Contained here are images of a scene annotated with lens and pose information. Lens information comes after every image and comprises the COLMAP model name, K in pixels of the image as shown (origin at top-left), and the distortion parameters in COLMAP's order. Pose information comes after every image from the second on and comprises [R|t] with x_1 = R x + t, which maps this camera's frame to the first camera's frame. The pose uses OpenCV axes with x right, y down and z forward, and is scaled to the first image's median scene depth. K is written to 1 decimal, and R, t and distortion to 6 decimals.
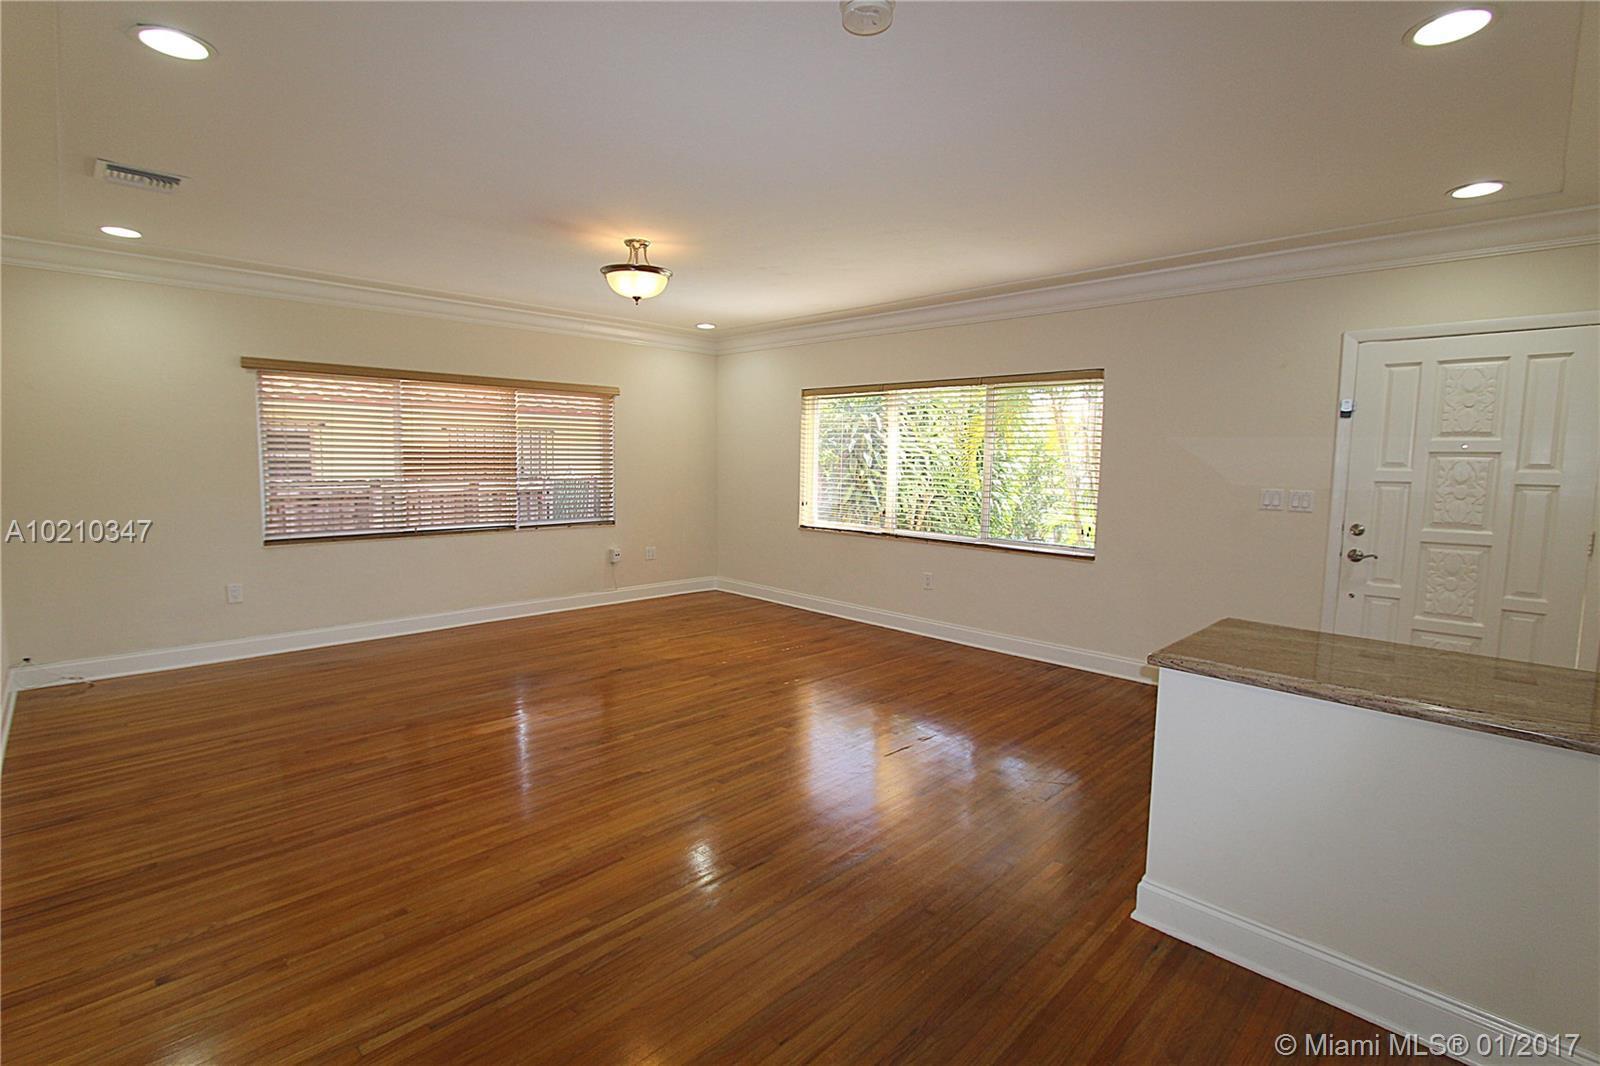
lens RADIAL K [[749.6, 0, 800.0], [0, 749.6, 533.0], [0, 0, 1]] dist [-0.012392, 0.000179]
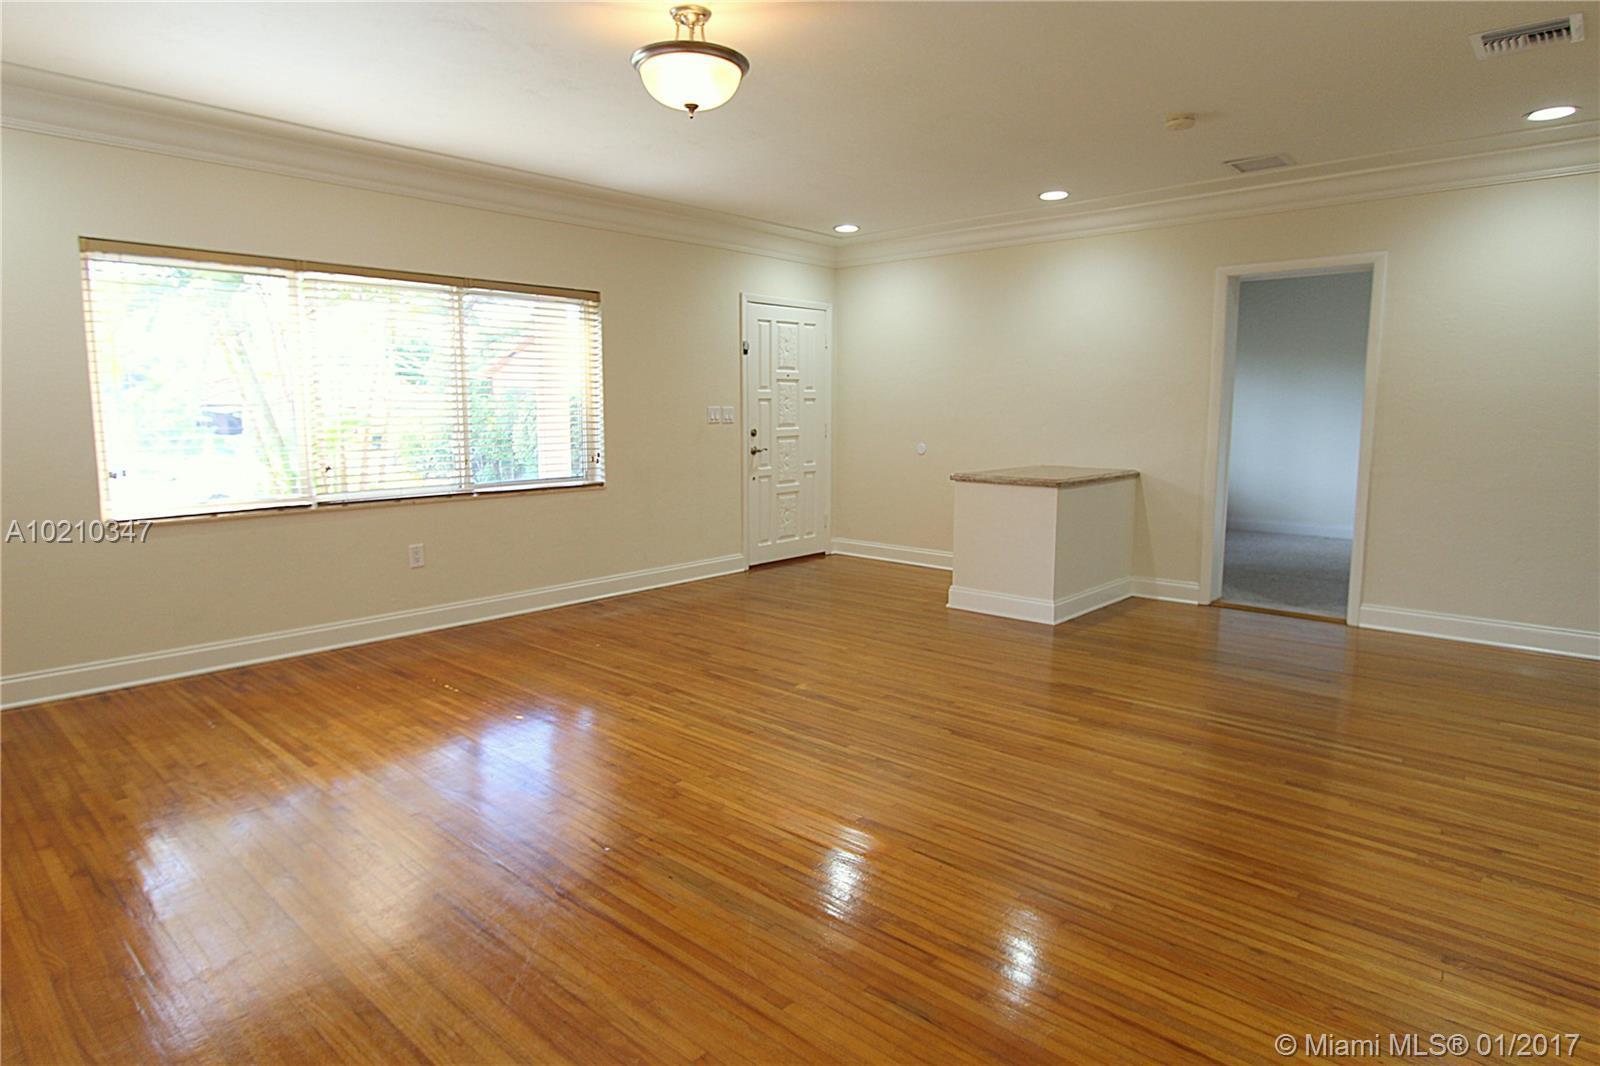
lens RADIAL K [[896.3, 0, 797.5], [0, 896.3, 512.2], [0, 0, 1]] dist [-0.024758, -0.000404]
pose [[-0.049337, -0.125878, 0.990818, -0.998647], [0.110370, 0.985264, 0.130668, -0.070283], [-0.992665, 0.115803, -0.034717, 0.990780]]
